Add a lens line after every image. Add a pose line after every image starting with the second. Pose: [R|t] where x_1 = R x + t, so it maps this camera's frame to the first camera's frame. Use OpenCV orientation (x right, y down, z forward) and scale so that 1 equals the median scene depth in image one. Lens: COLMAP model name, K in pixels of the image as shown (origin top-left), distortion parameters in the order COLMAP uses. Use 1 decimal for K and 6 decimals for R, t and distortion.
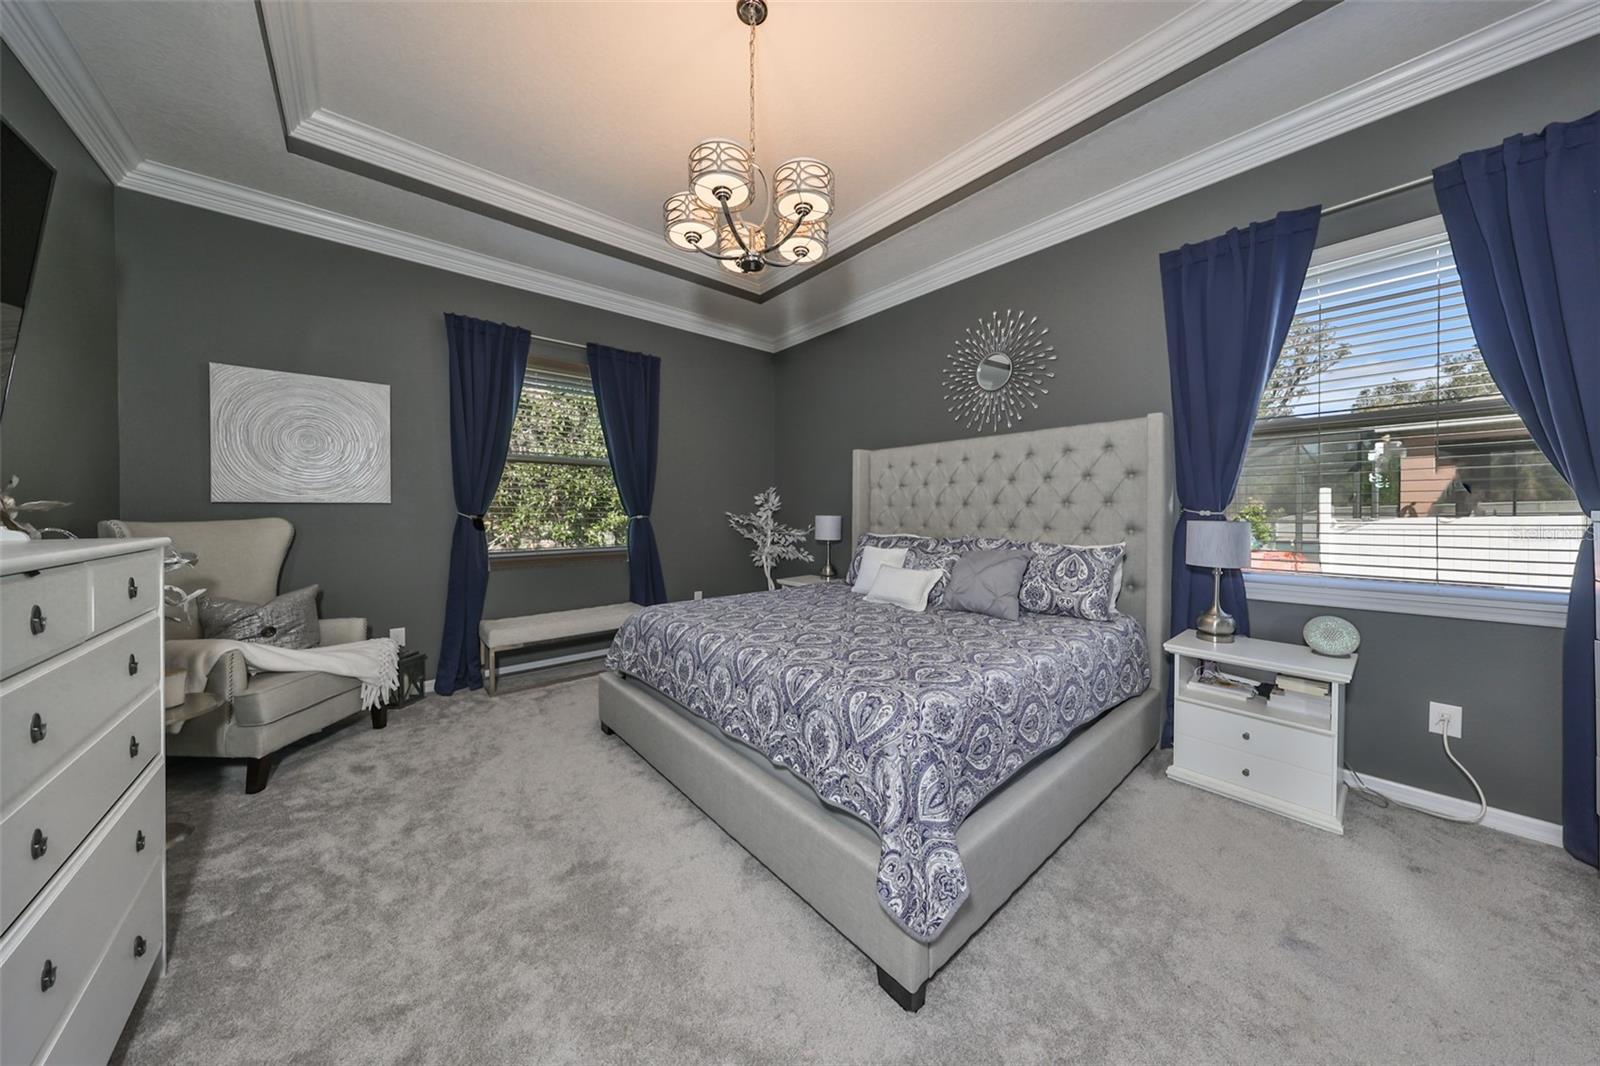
lens RADIAL K [[494.5, 0, 804.4], [0, 494.5, 531.7], [0, 0, 1]] dist [0.000320, -0.000063]
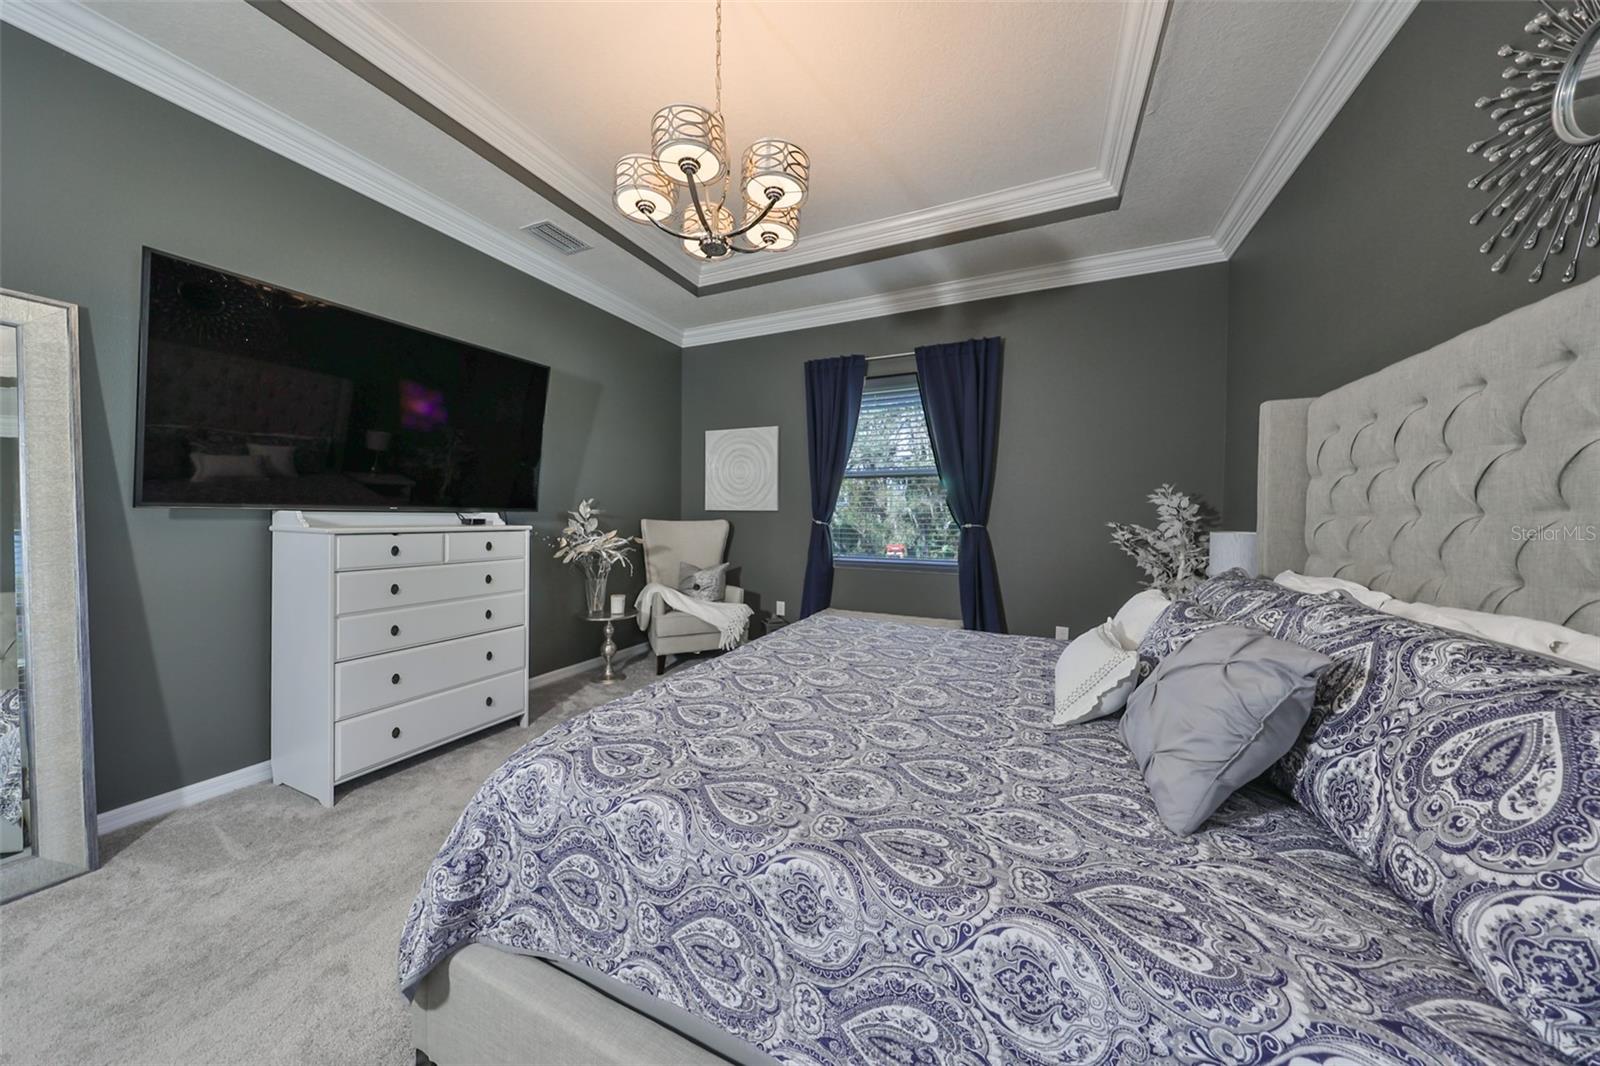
lens RADIAL K [[513.4, 0, 809.8], [0, 513.4, 530.3], [0, 0, 1]] dist [-0.000440, -0.000041]
pose [[0.421121, 0.026203, -0.906626, 0.572001], [-0.053011, 0.998585, 0.004237, -0.016845], [0.905454, 0.046277, 0.421914, 0.539202]]
